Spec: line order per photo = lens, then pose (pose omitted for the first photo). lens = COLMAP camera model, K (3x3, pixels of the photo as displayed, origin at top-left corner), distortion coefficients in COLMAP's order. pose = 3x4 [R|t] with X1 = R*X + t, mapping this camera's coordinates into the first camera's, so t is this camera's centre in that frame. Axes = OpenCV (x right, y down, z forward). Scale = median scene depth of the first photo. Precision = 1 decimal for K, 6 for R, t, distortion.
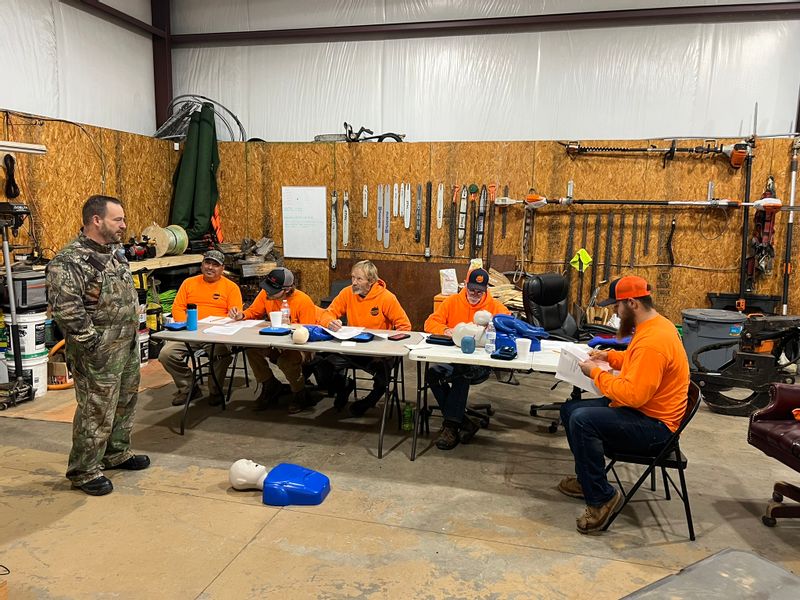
lens RADIAL K [[610.7, 0, 401.5], [0, 610.7, 317.8], [0, 0, 1]] dist [0.009305, 0.000291]
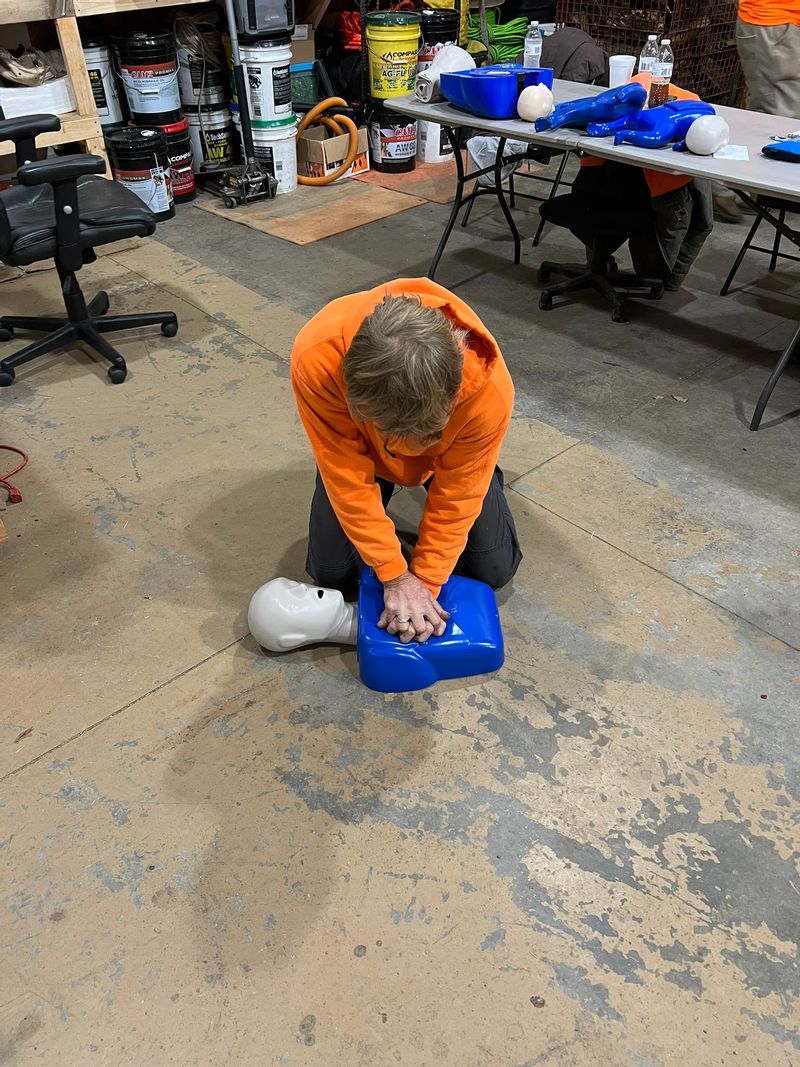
lens RADIAL K [[800.0, 0, 400.0], [0, 800.0, 533.5], [0, 0, 1]] dist [0.037503, -0.029384]
pose [[0.828481, 0.325302, -0.455849, 0.041428], [-0.064558, 0.864041, 0.499265, 0.001661], [0.556284, -0.384203, 0.736842, 0.282079]]
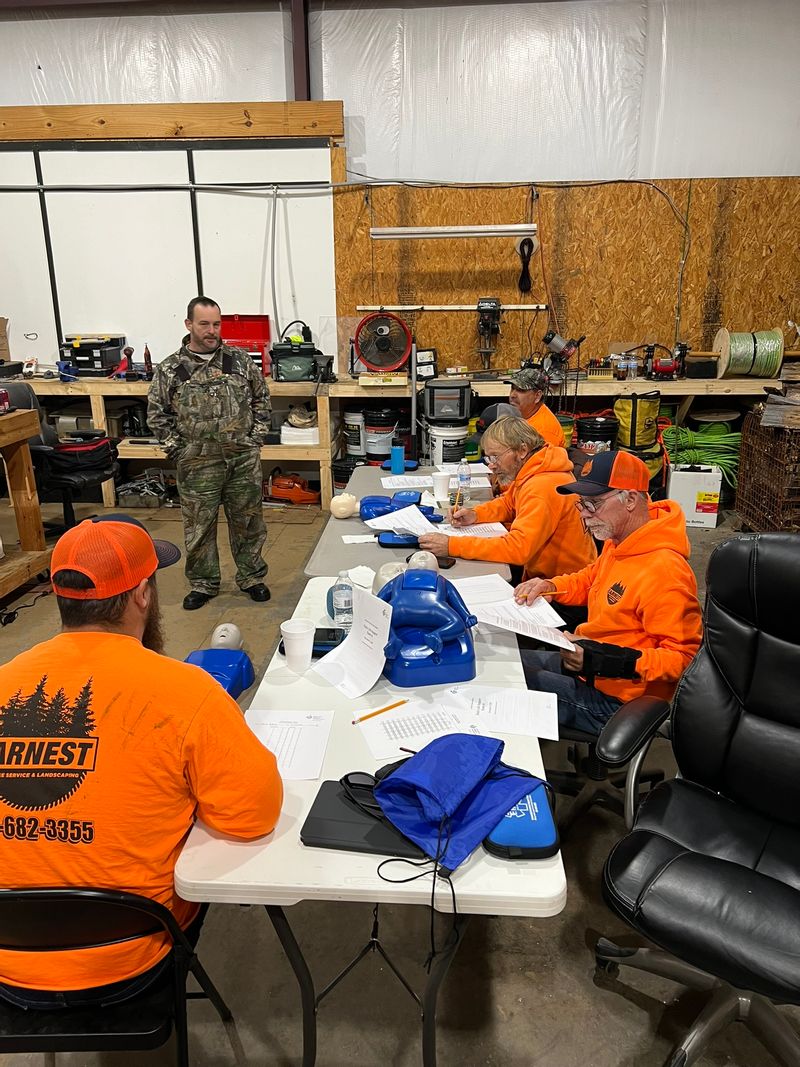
lens RADIAL K [[800.0, 0, 400.0], [0, 800.0, 533.5], [0, 0, 1]] dist [0.037503, -0.029384]
pose [[0.190209, 0.279575, -0.941094, 0.530135], [-0.162335, 0.954356, 0.250704, -0.141091], [0.968229, 0.105086, 0.226912, 0.687769]]
